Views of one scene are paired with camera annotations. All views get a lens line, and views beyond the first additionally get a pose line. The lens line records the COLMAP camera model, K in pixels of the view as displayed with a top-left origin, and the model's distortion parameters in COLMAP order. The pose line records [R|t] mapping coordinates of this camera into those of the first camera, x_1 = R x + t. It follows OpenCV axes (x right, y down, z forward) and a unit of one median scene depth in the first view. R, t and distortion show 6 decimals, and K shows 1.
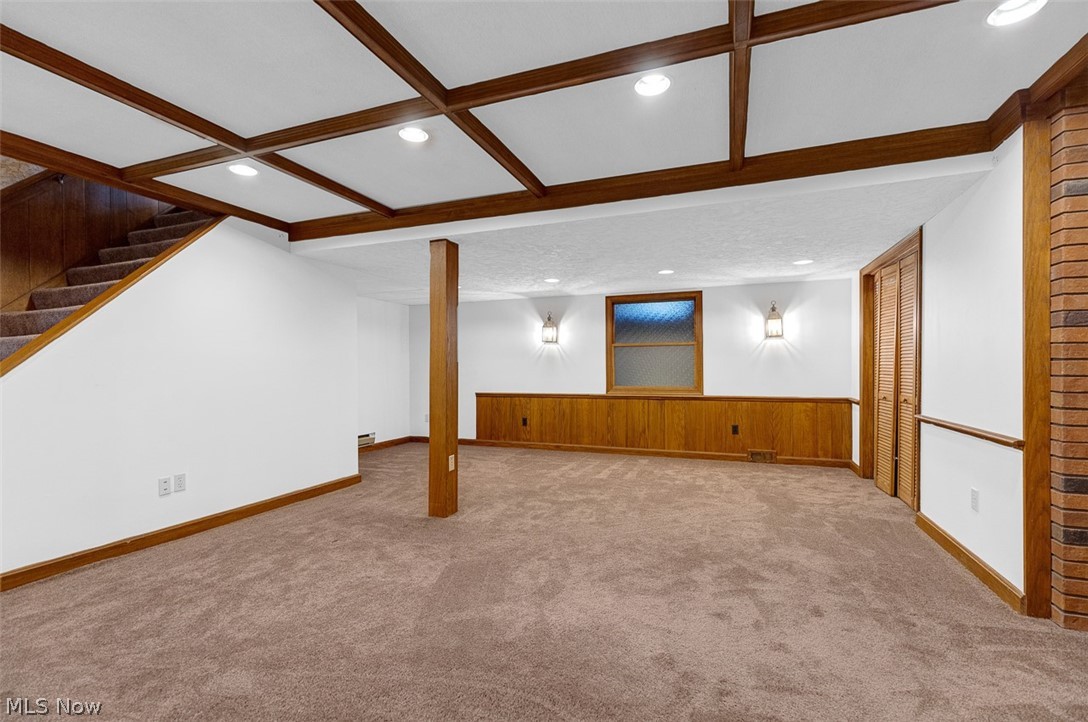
lens RADIAL K [[493.2, 0, 545.0], [0, 493.2, 366.4], [0, 0, 1]] dist [0.013519, -0.000388]
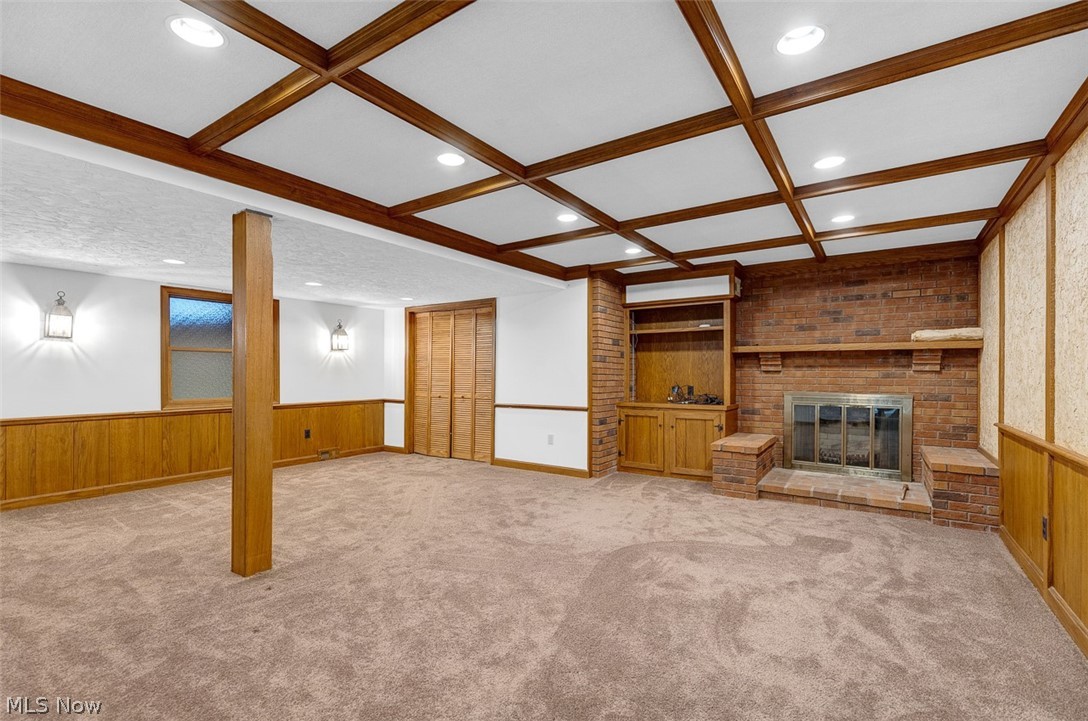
lens RADIAL K [[493.2, 0, 546.2], [0, 493.2, 366.5], [0, 0, 1]] dist [0.013519, -0.000388]
pose [[0.230876, 0.017926, 0.972818, -0.553604], [-0.004343, 0.999839, -0.017393, -0.002693], [-0.972973, -0.000209, 0.230917, 0.246932]]
